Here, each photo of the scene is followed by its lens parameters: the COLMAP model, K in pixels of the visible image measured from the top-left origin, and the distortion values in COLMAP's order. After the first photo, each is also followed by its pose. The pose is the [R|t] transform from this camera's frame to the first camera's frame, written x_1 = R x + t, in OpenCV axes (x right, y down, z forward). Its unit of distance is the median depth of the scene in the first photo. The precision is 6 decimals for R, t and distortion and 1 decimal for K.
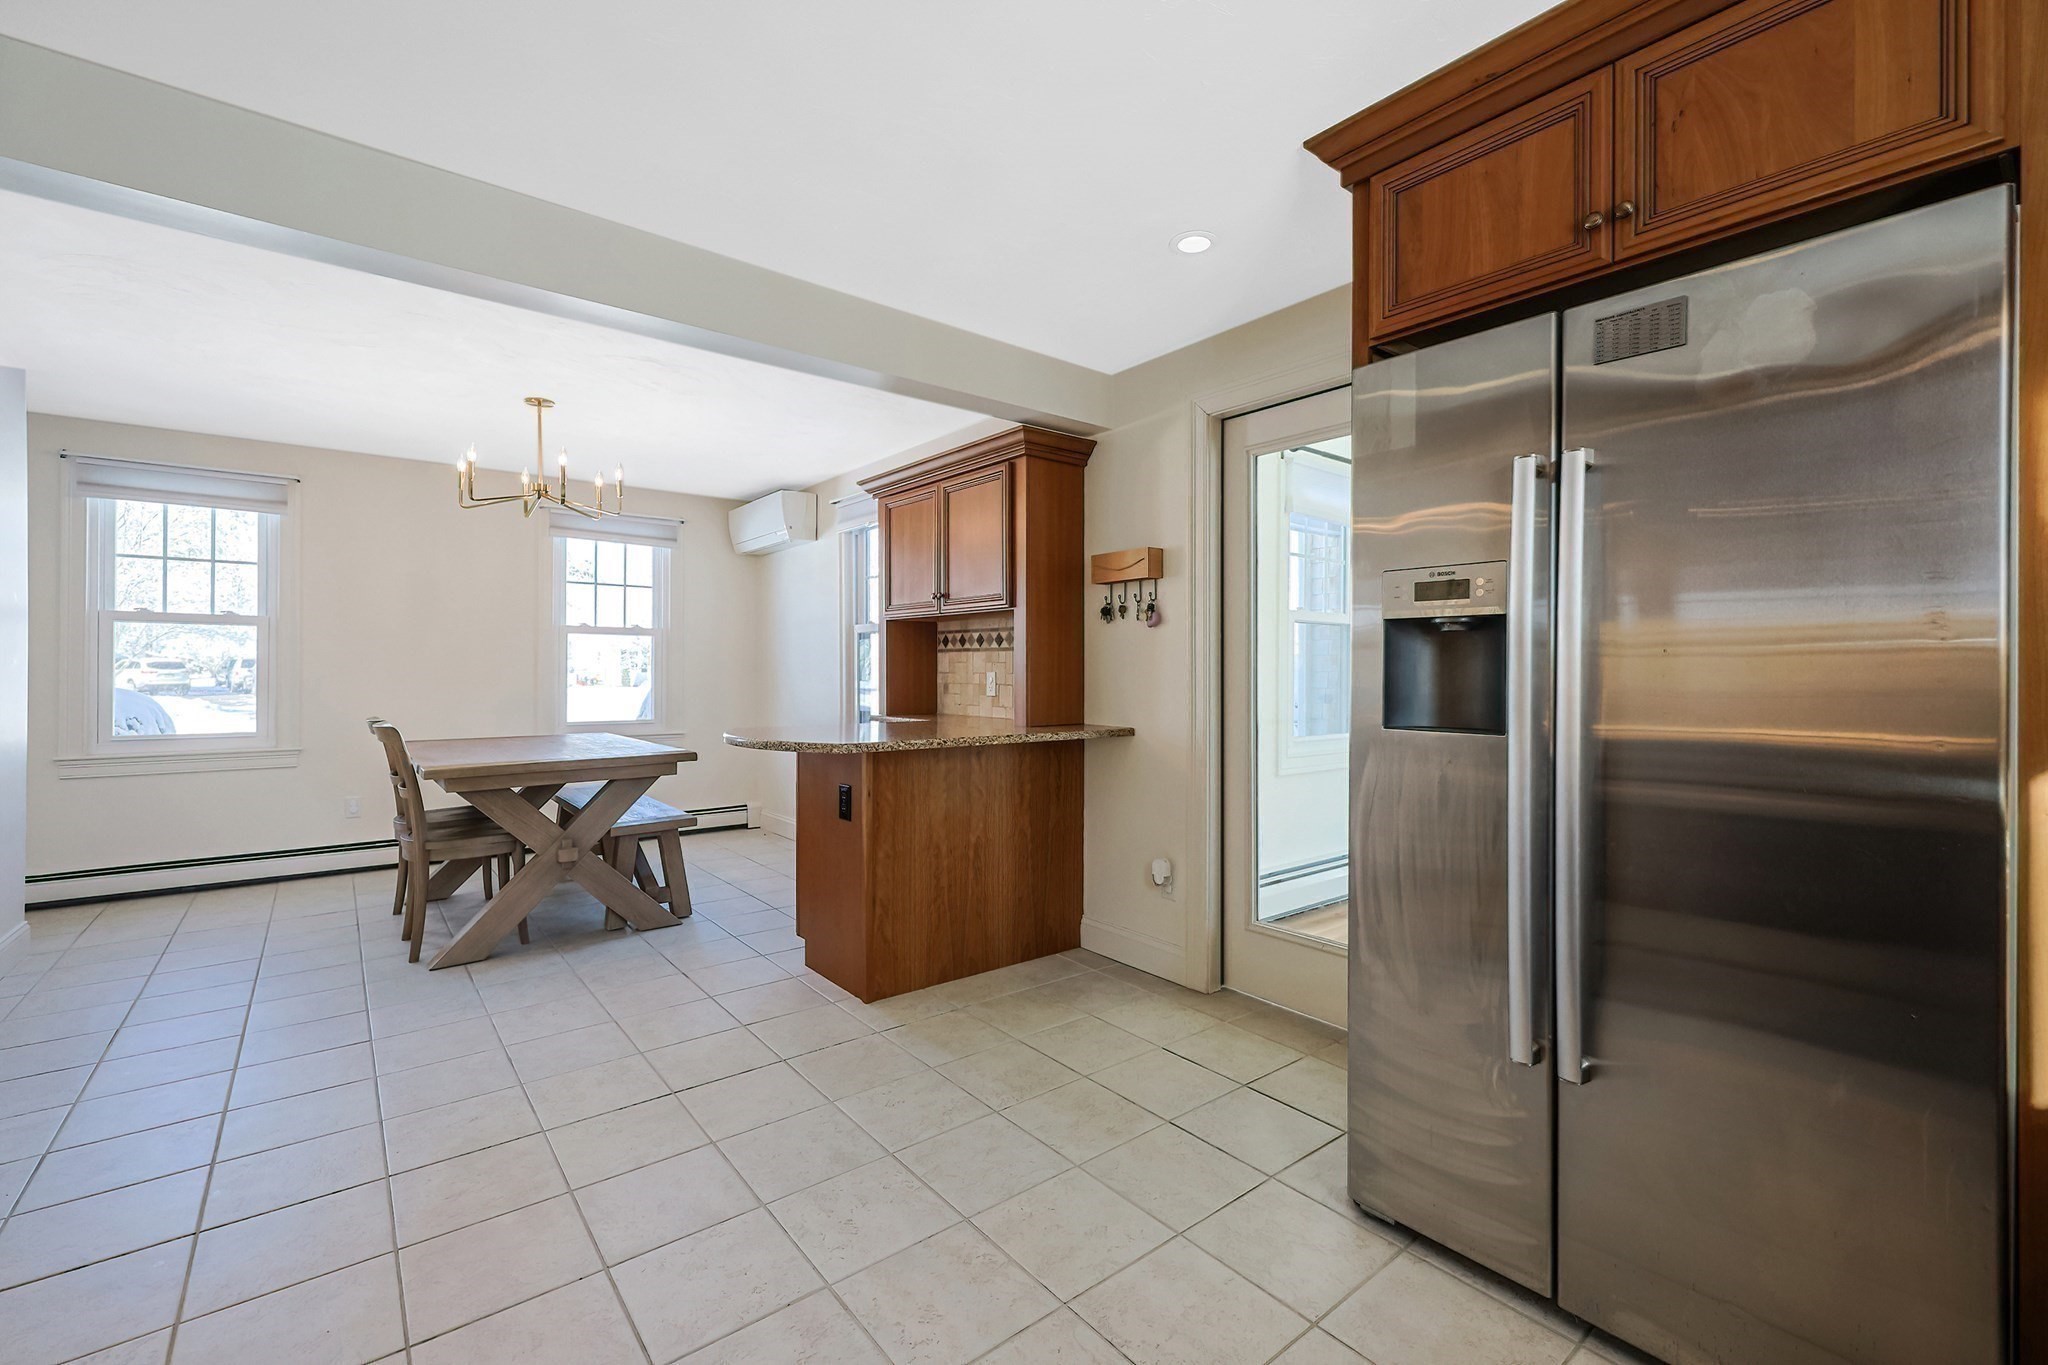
lens RADIAL K [[873.6, 0, 1026.1], [0, 873.6, 669.8], [0, 0, 1]] dist [0.000411, -0.000272]
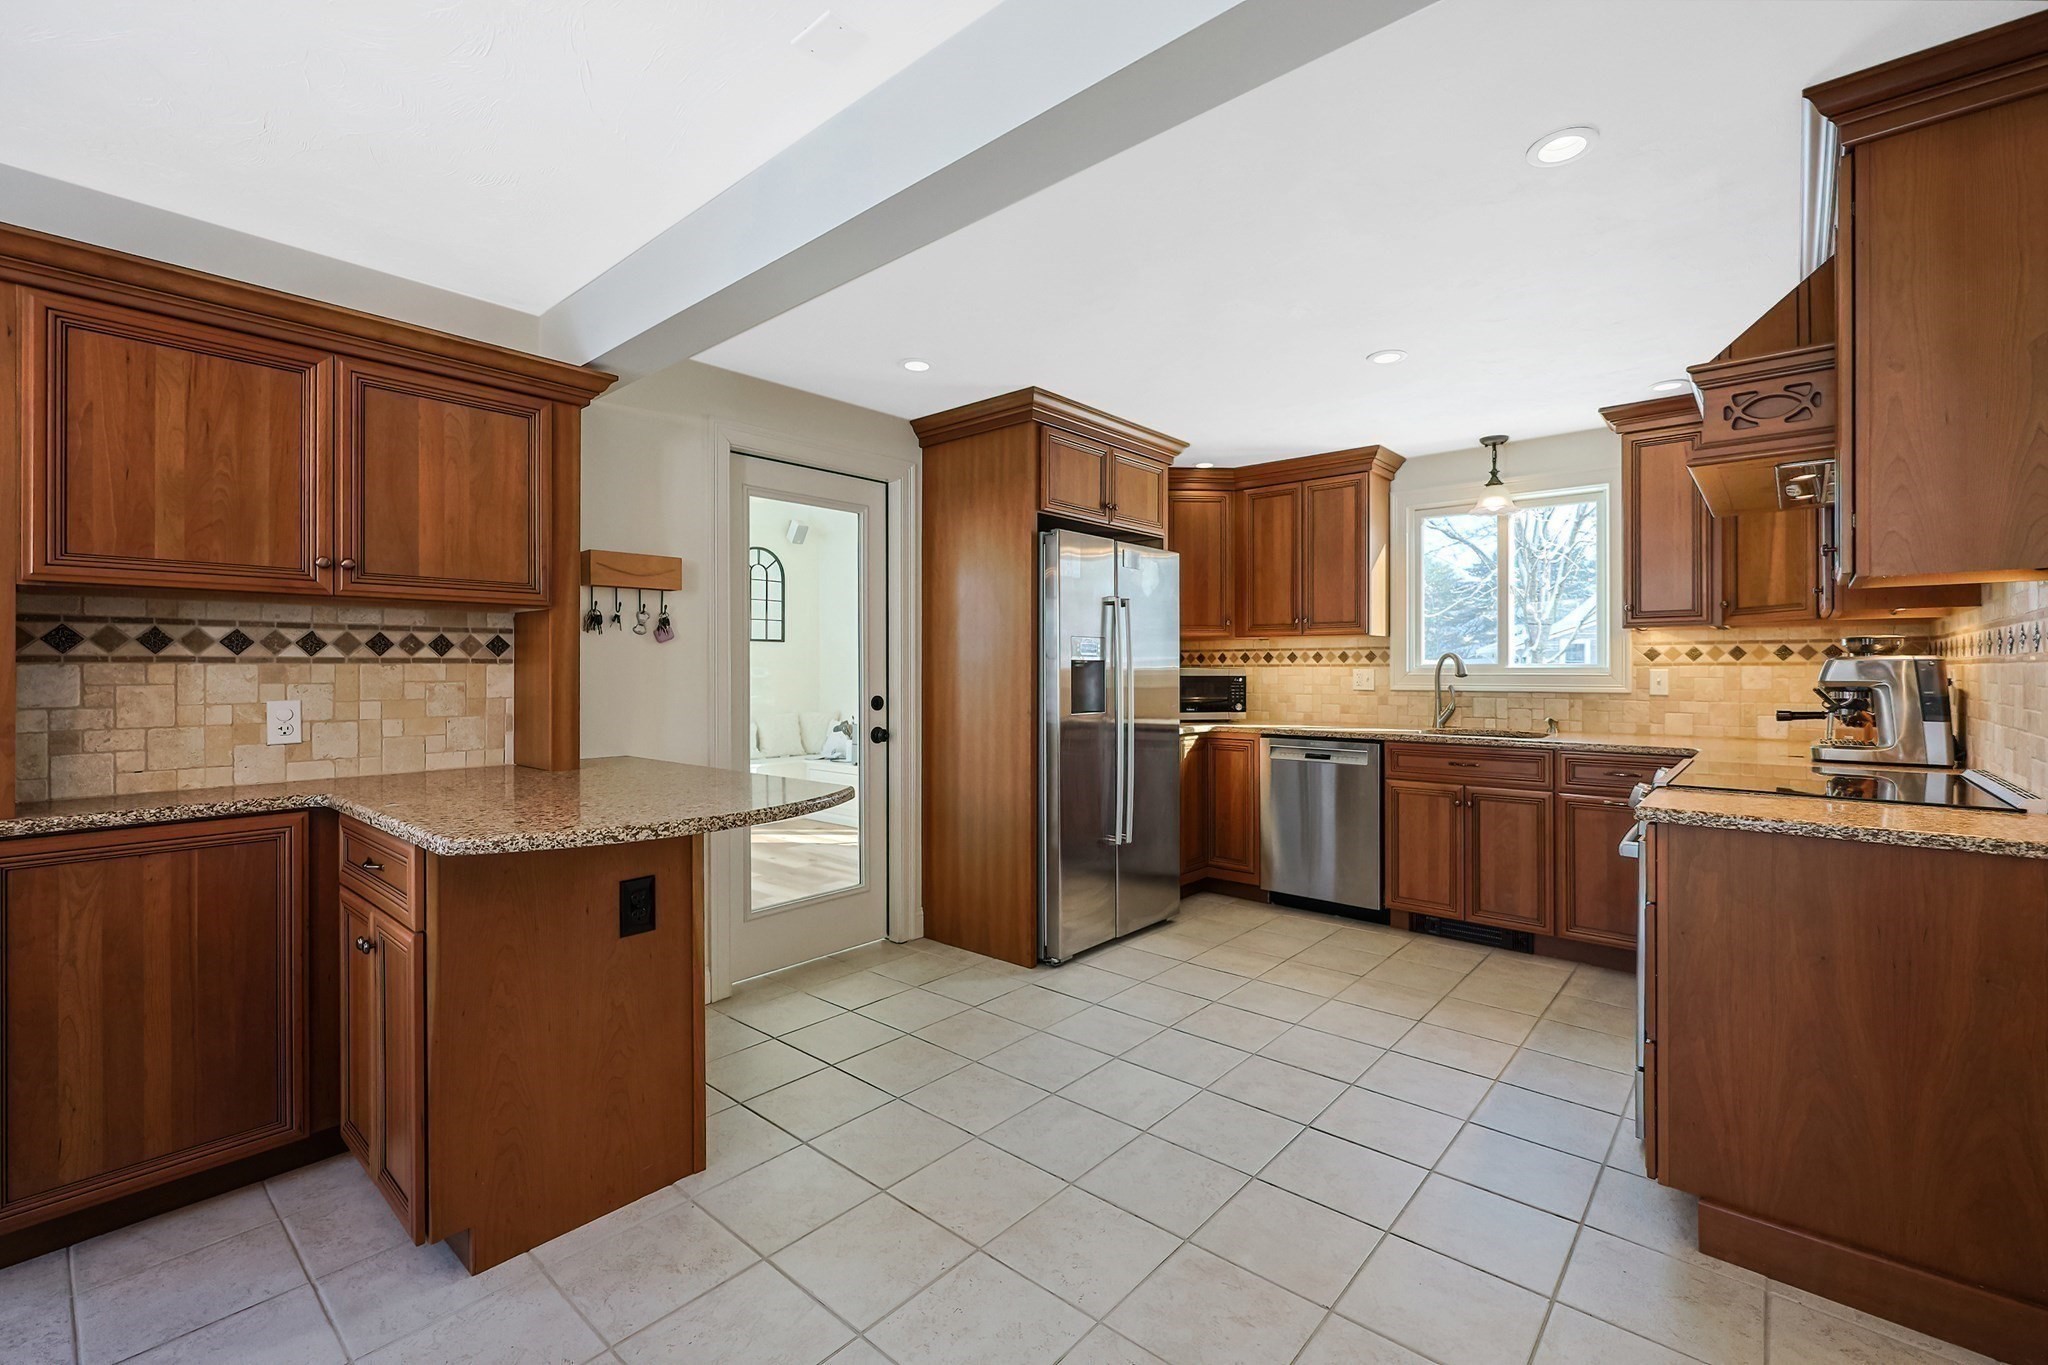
lens RADIAL K [[873.6, 0, 1026.1], [0, 873.6, 669.8], [0, 0, 1]] dist [0.000411, -0.000272]
pose [[-0.174838, -0.002233, 0.984595, -0.796477], [0.001912, 0.999995, 0.002607, -0.020771], [-0.984595, 0.002338, -0.174833, 0.744677]]
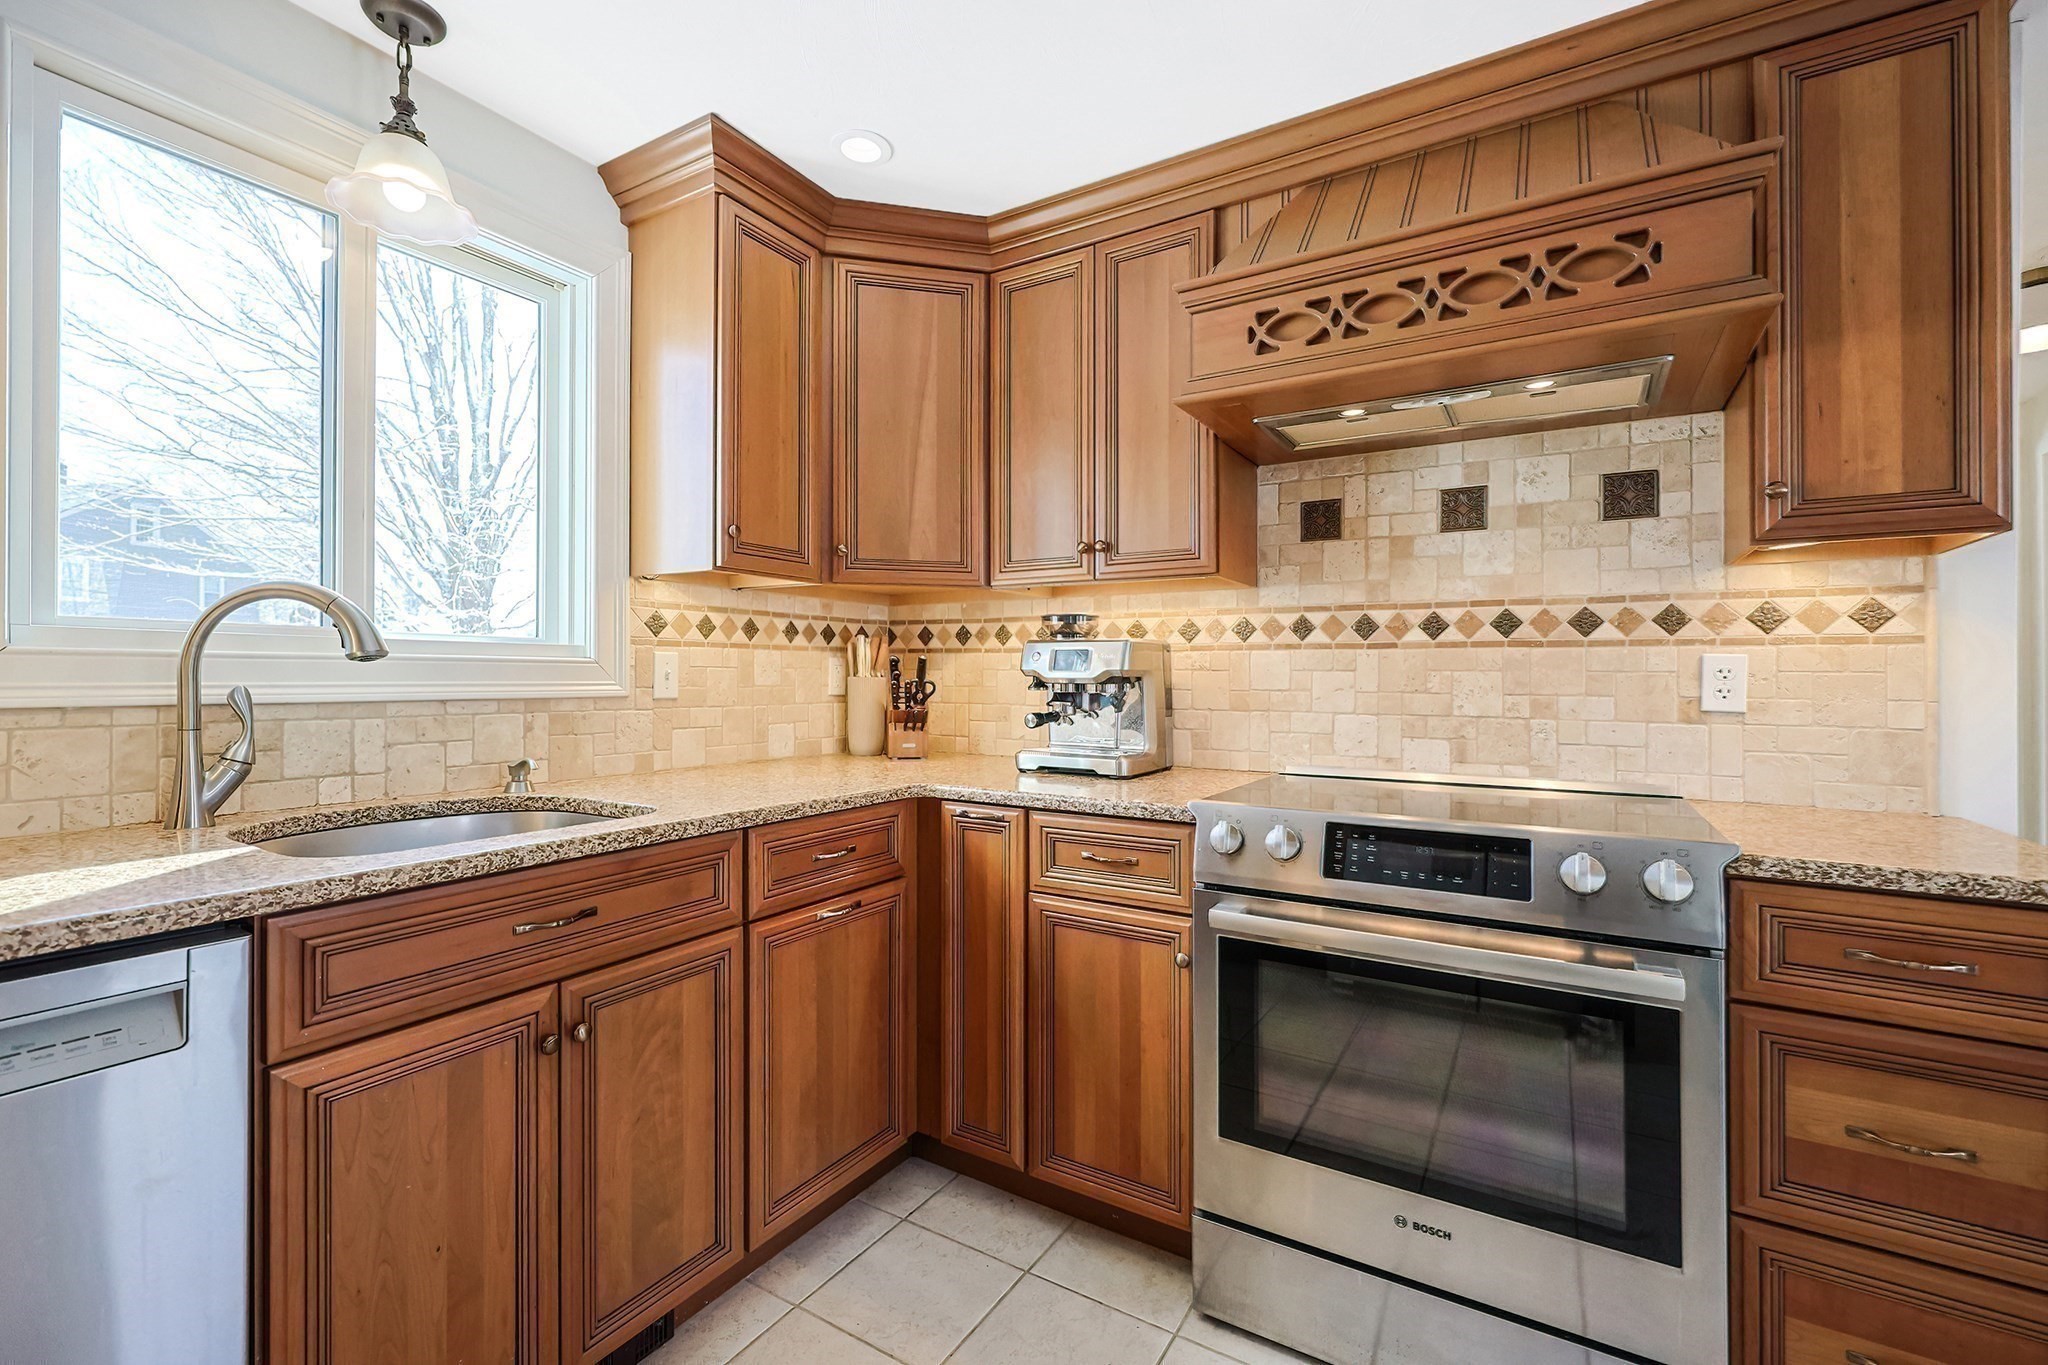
lens RADIAL K [[871.8, 0, 1016.5], [0, 871.8, 676.0], [0, 0, 1]] dist [-0.000216, -0.000192]
pose [[-0.941331, -0.008551, -0.337375, 0.137232], [-0.009084, 0.999959, 0.000002, -0.002022], [0.337361, 0.003066, -0.941370, 0.417289]]
